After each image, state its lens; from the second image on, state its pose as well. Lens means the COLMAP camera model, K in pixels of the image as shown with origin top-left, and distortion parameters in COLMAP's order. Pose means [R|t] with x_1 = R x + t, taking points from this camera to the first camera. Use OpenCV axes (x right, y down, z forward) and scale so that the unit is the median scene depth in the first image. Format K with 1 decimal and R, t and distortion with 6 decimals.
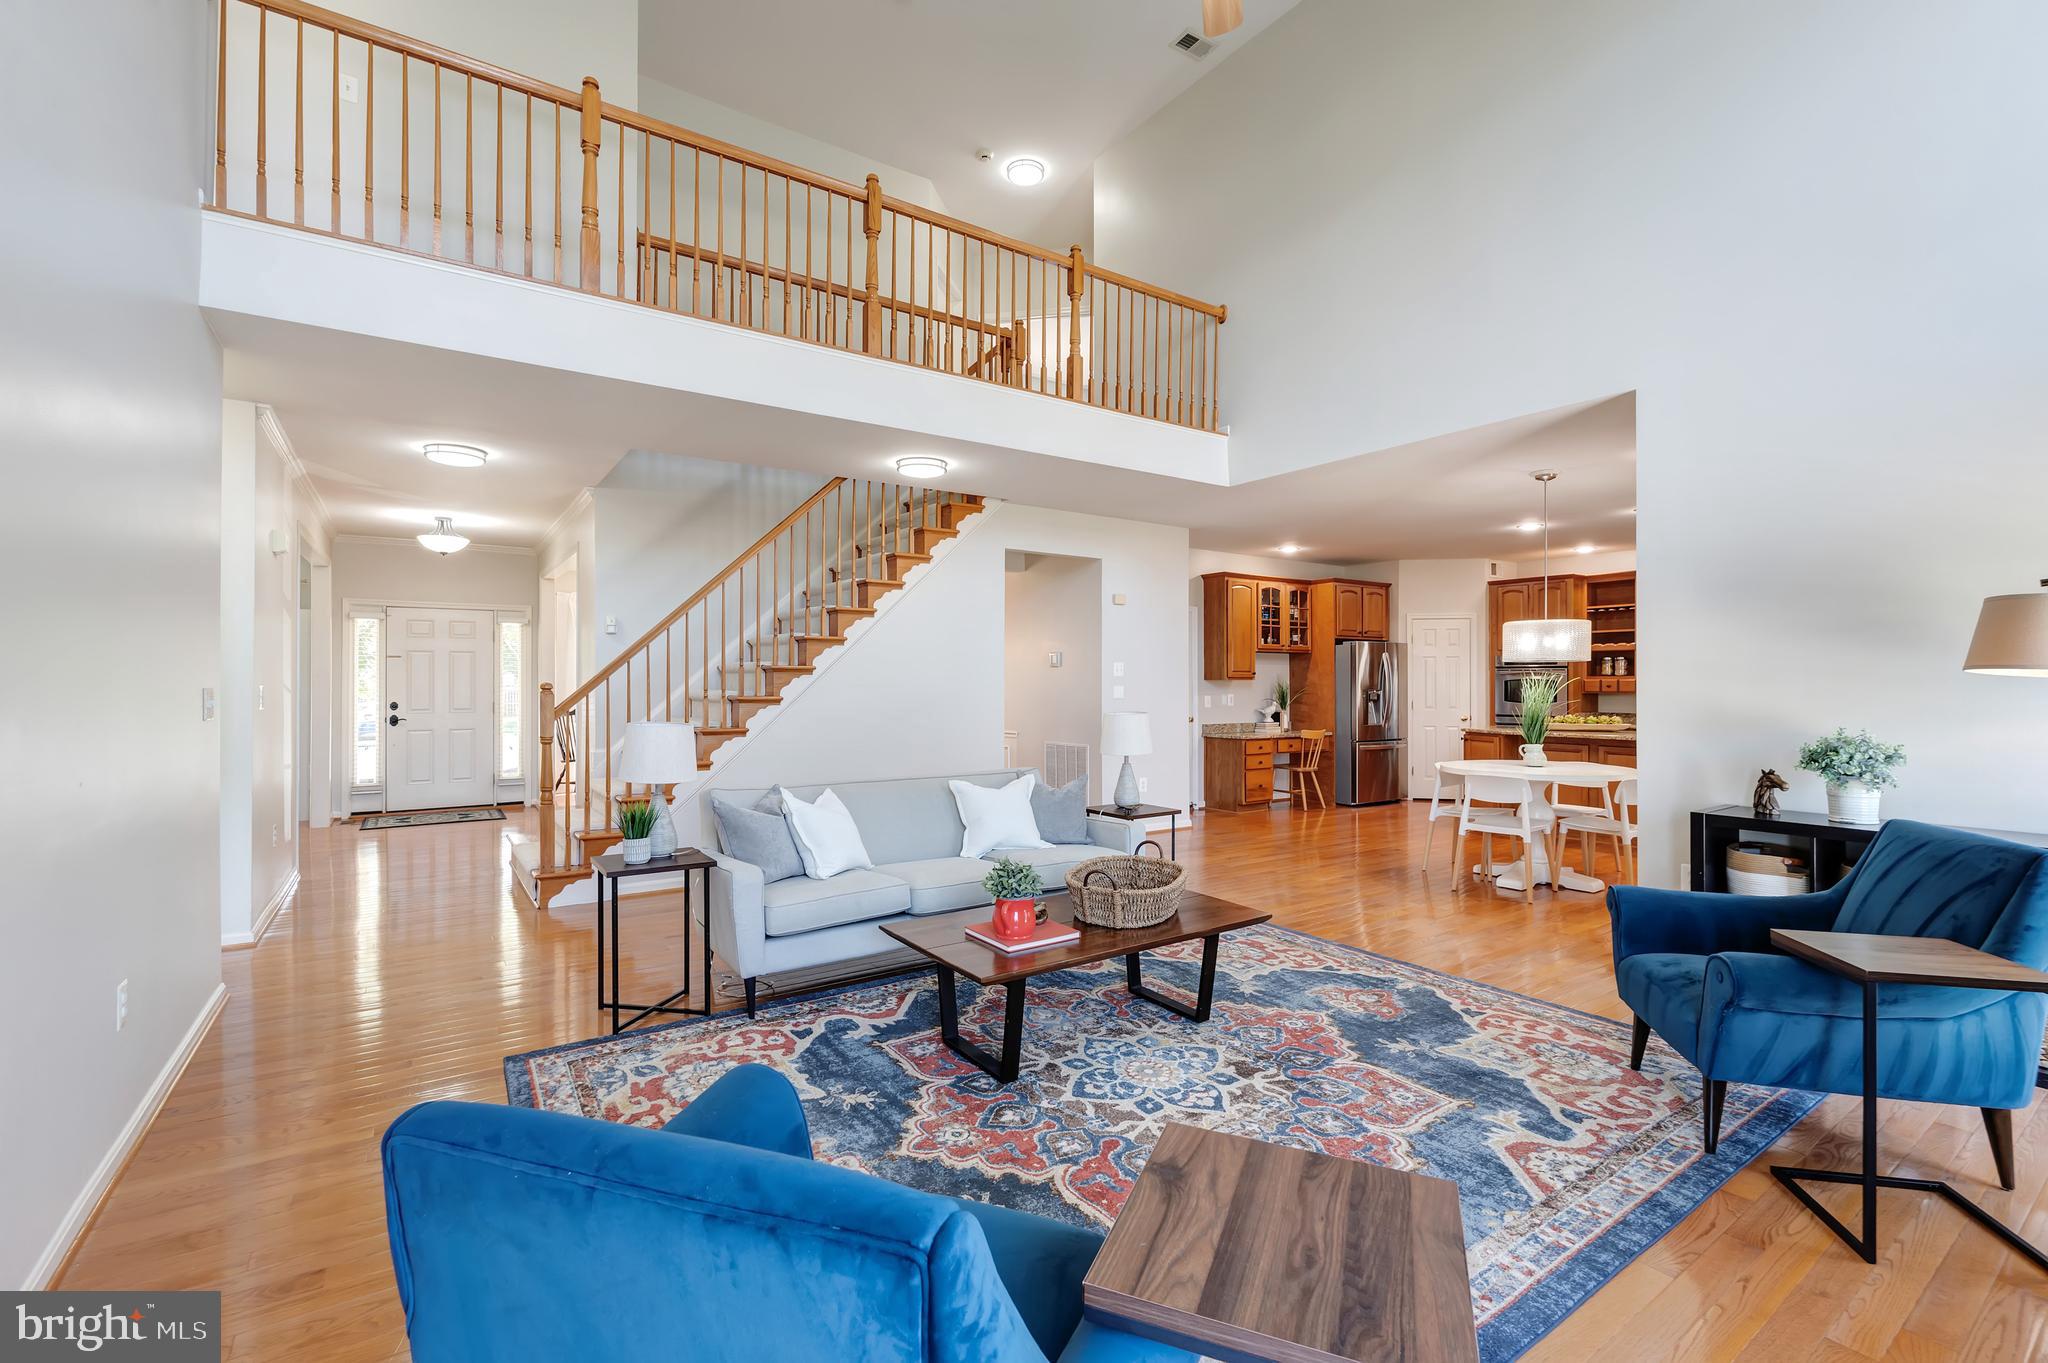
lens RADIAL K [[898.1, 0, 1019.0], [0, 898.1, 680.0], [0, 0, 1]] dist [0.003062, -0.001887]
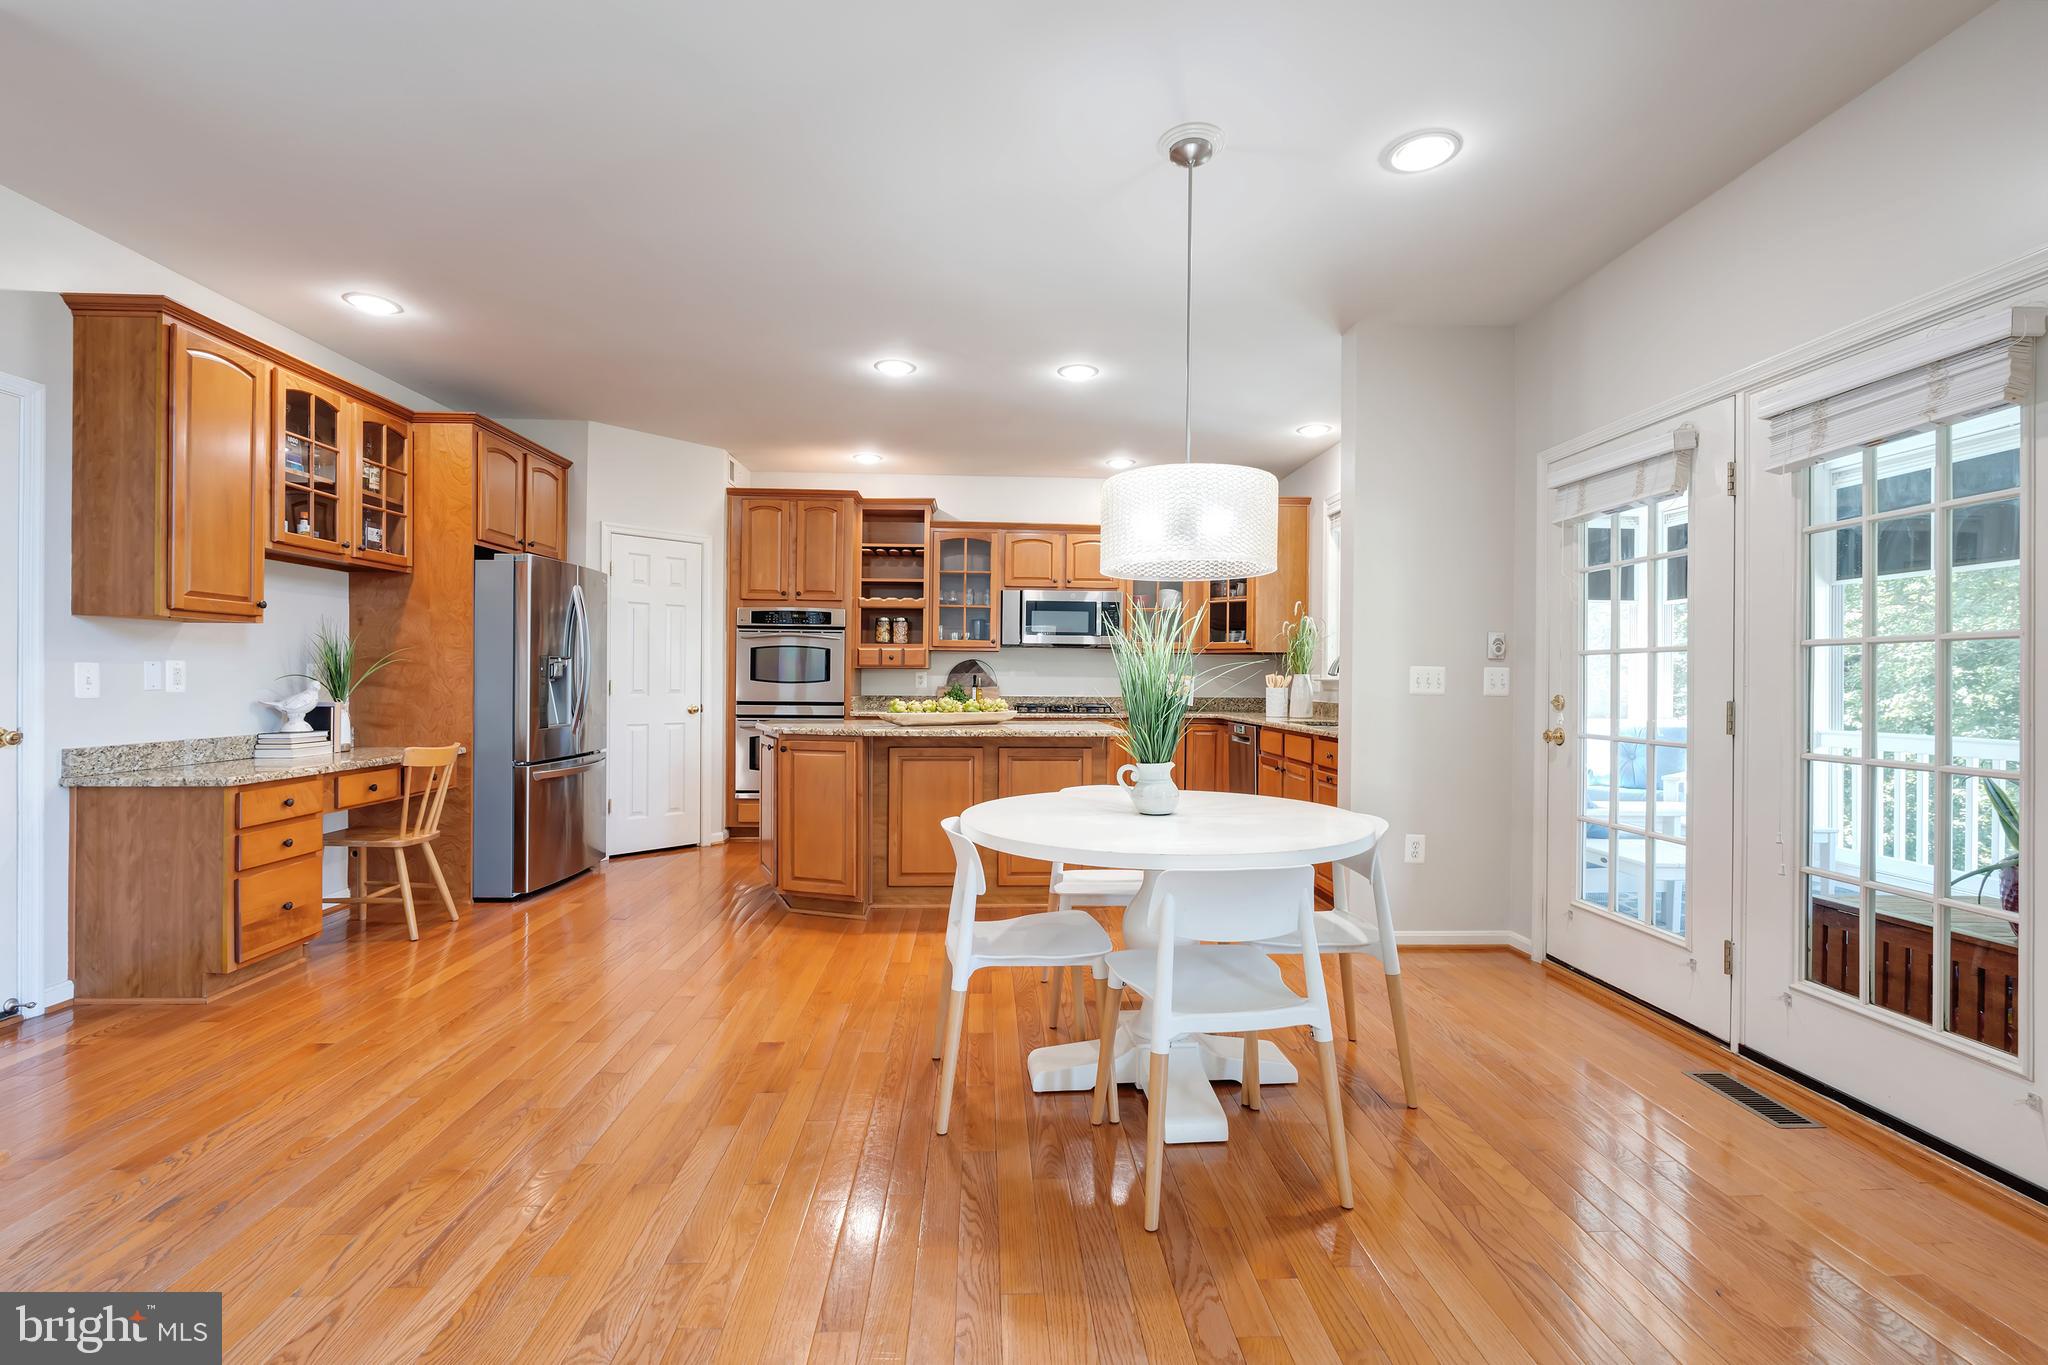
lens RADIAL K [[898.1, 0, 1020.8], [0, 898.1, 677.8], [0, 0, 1]] dist [0.003062, -0.001887]
pose [[0.532421, 0.001524, 0.846478, 0.109890], [-0.007015, 0.999972, 0.002612, 0.019286], [-0.846451, -0.007329, 0.532417, 0.517236]]
